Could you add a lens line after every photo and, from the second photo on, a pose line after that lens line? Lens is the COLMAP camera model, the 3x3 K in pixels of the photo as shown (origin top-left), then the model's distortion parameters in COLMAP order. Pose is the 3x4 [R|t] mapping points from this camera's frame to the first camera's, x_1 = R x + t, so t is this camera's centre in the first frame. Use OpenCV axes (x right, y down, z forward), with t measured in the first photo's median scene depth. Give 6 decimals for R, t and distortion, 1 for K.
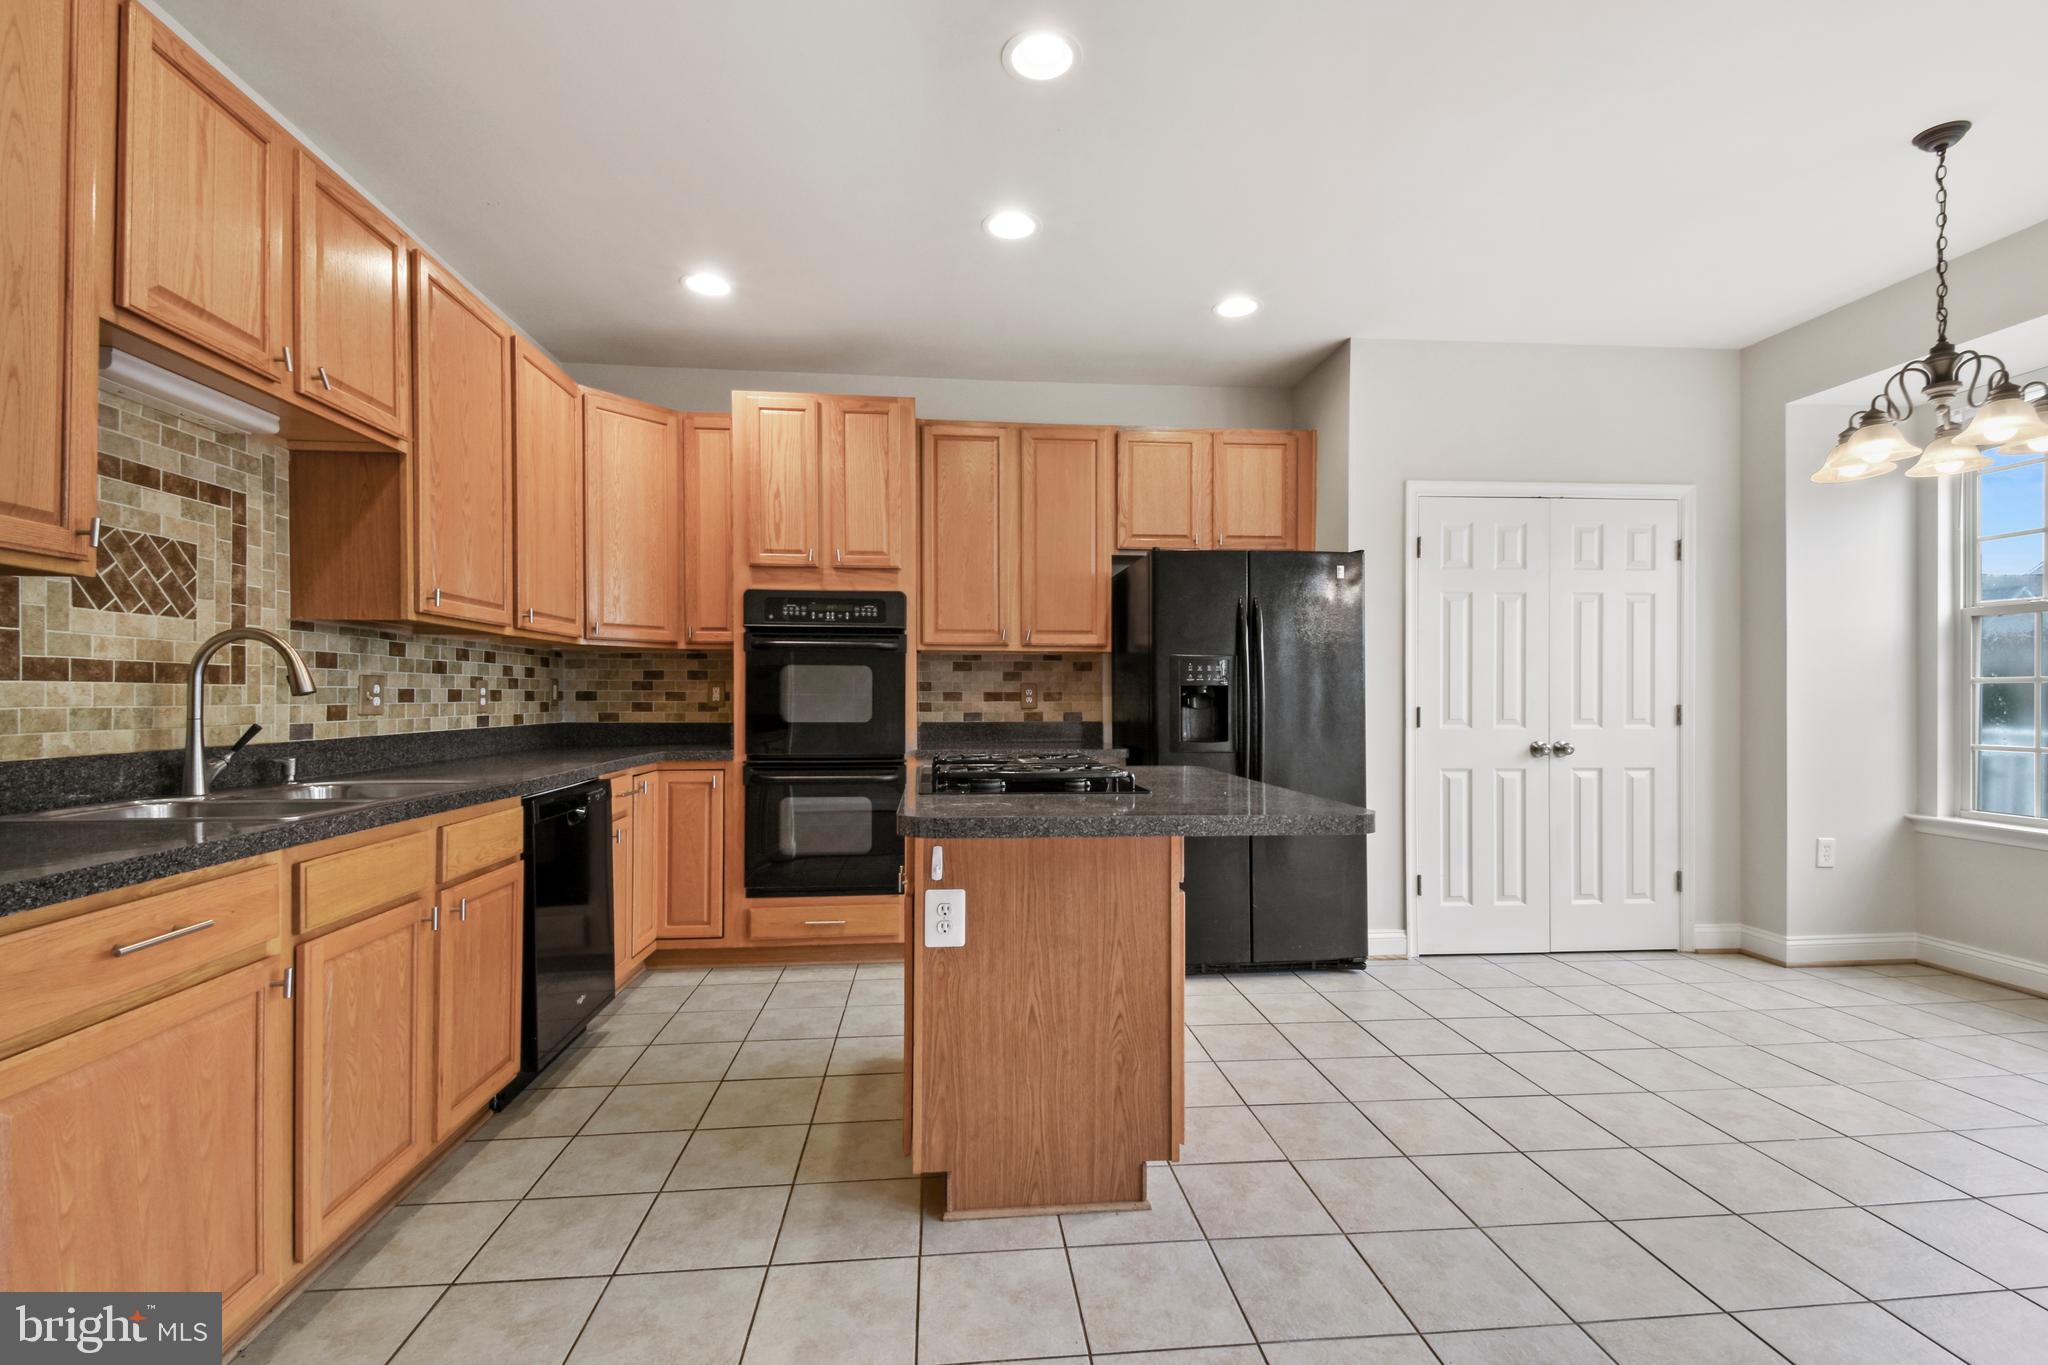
lens RADIAL K [[899.1, 0, 1020.5], [0, 899.1, 694.8], [0, 0, 1]] dist [0.041983, -0.019656]
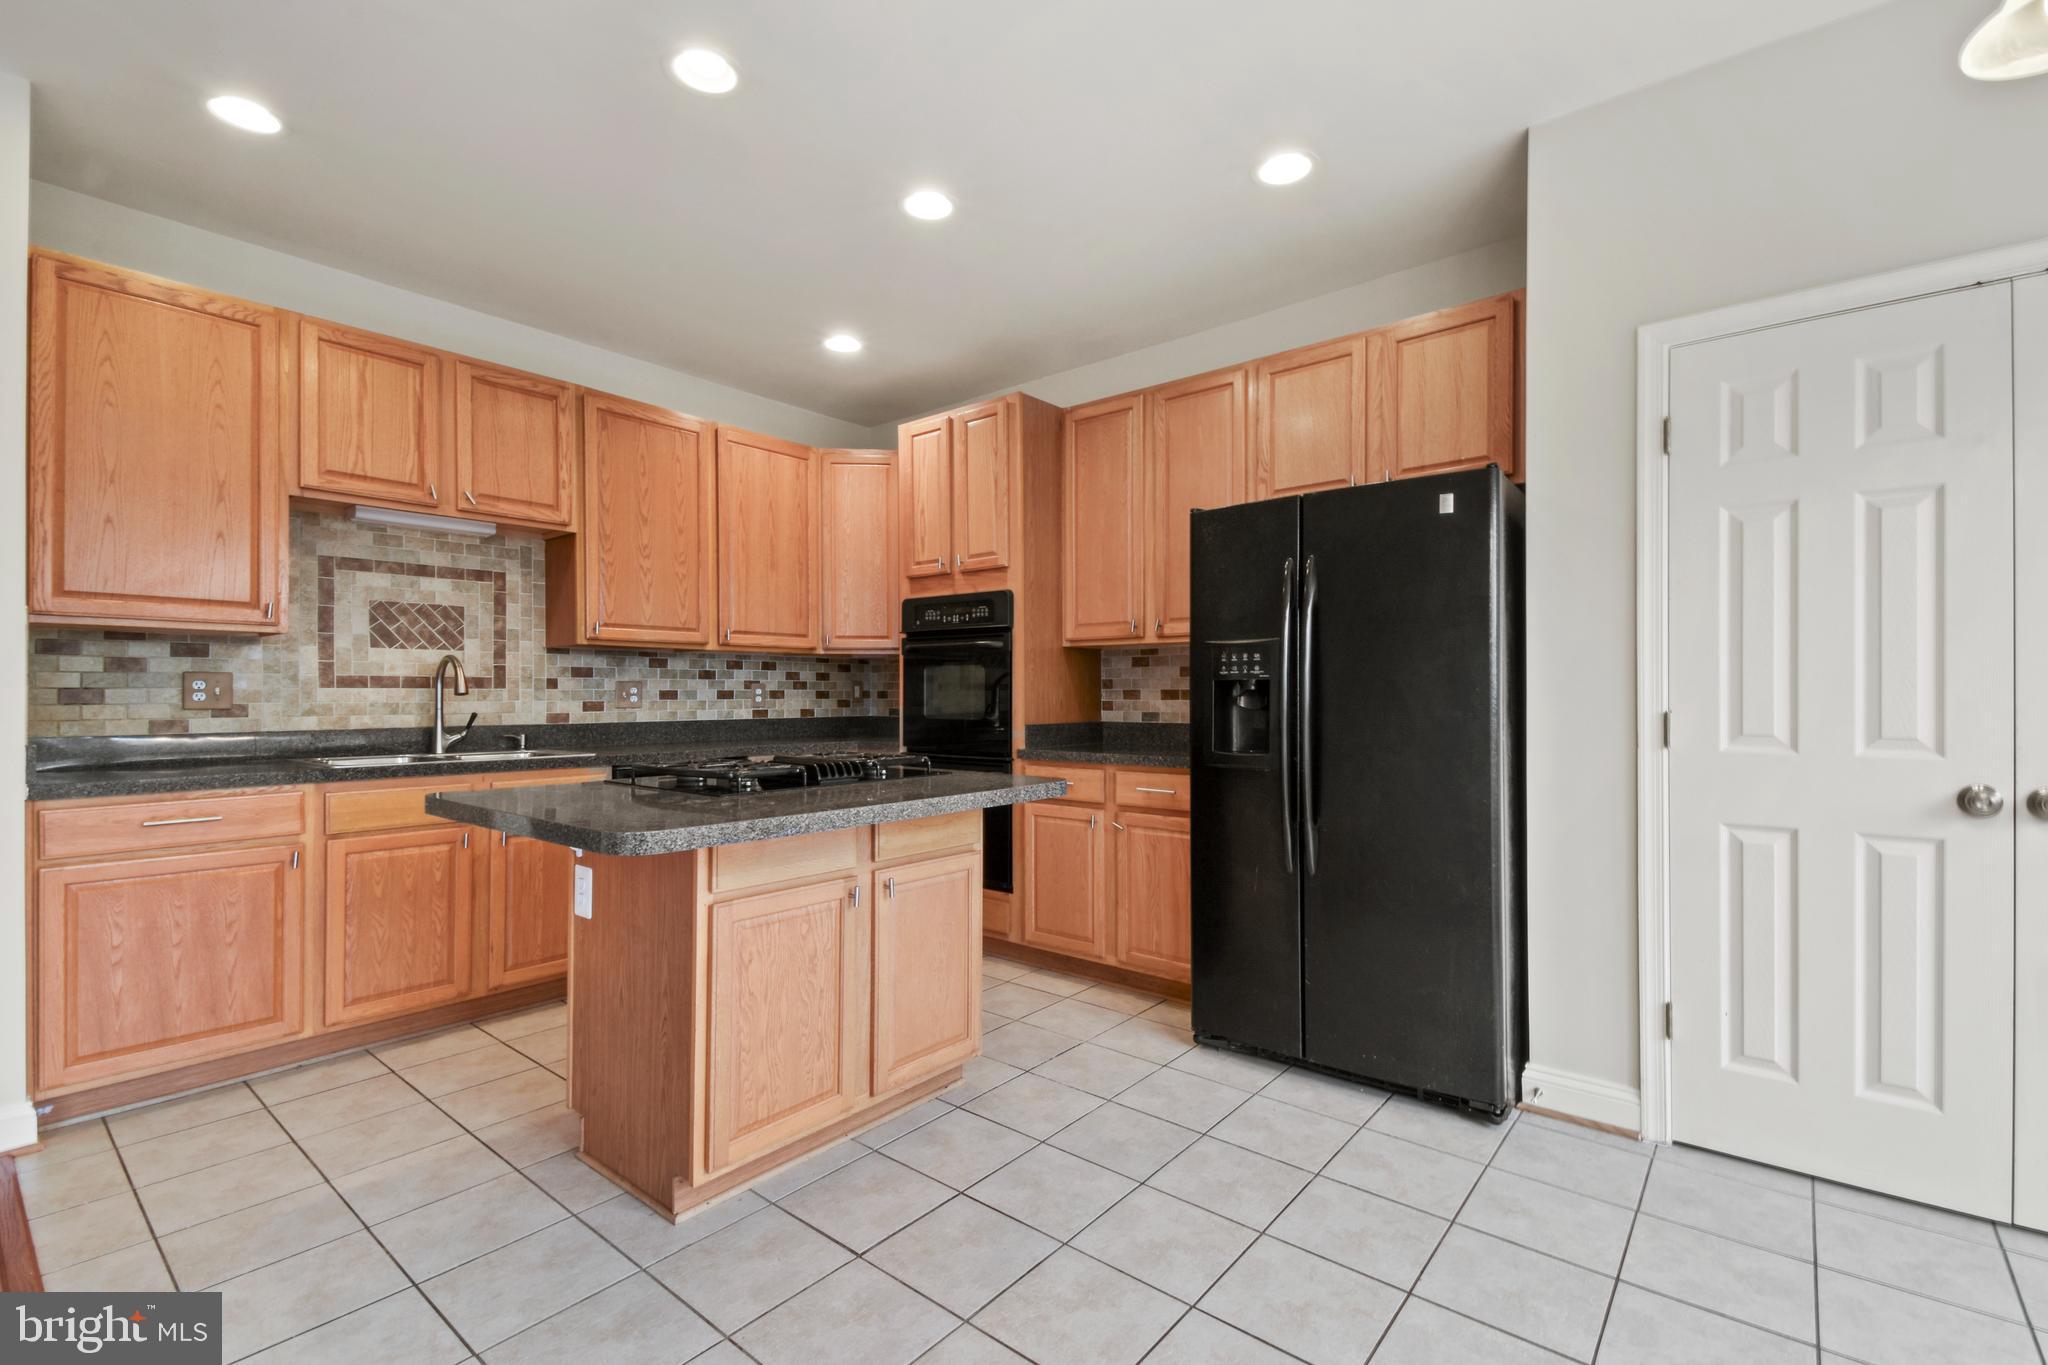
lens RADIAL K [[899.1, 0, 1020.5], [0, 899.1, 694.8], [0, 0, 1]] dist [0.041983, -0.019656]
pose [[0.706586, -0.001264, -0.707626, 0.591542], [0.003278, 0.999994, 0.001487, 0.000300], [0.707620, -0.003370, 0.706586, 0.310893]]
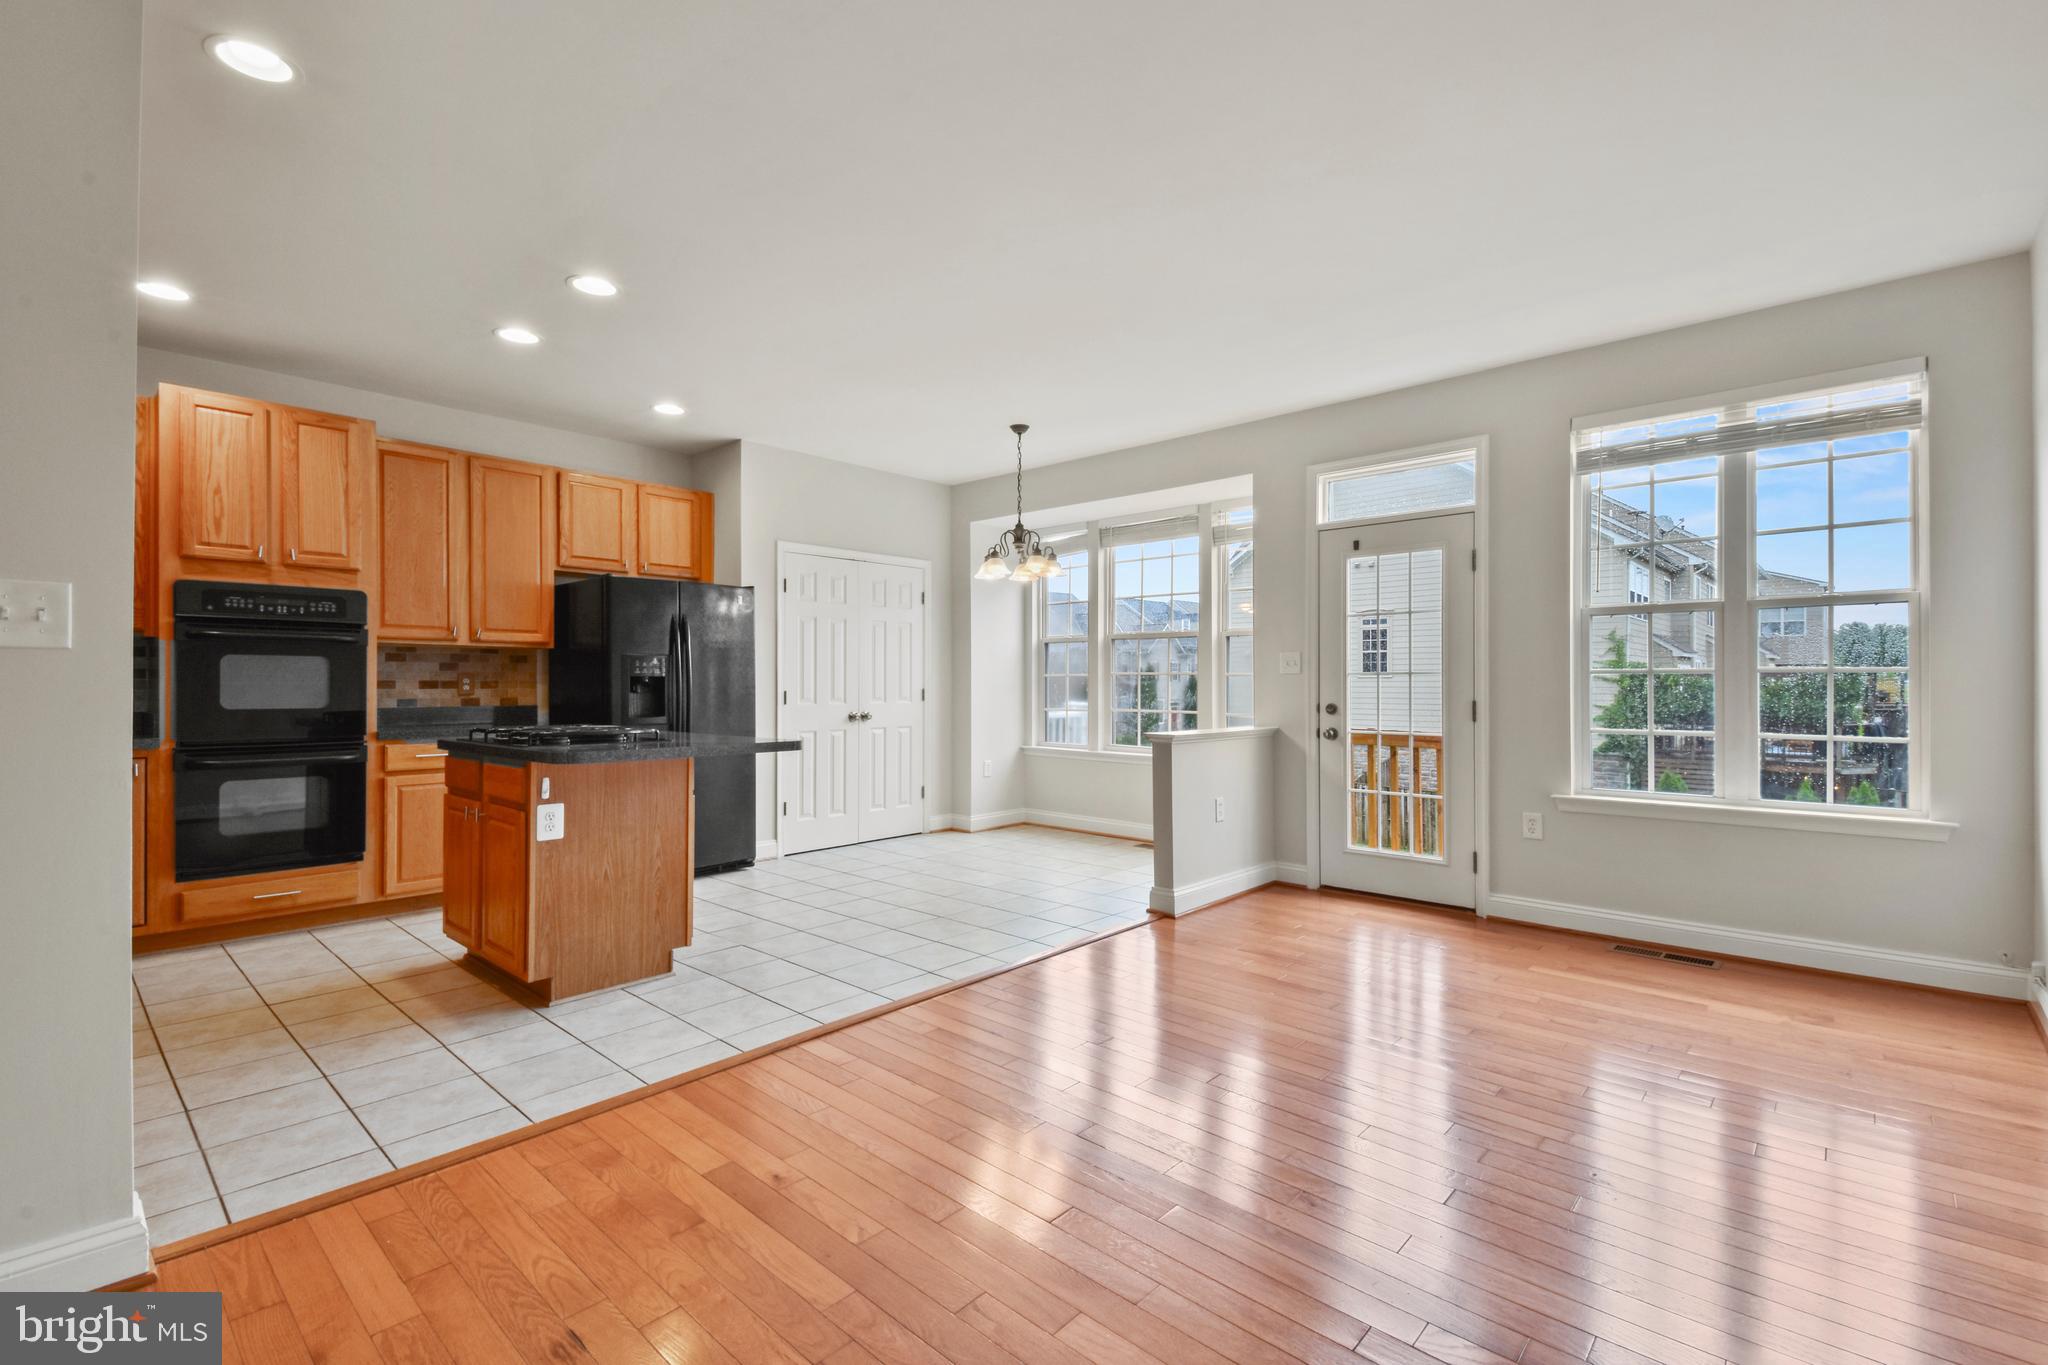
lens RADIAL K [[901.7, 0, 1041.5], [0, 901.7, 680.2], [0, 0, 1]] dist [0.029401, -0.018800]
pose [[0.731080, 0.002194, 0.682288, -0.292673], [-0.000532, 0.999996, -0.002645, -0.000892], [-0.682292, 0.001571, 0.731078, -0.417681]]
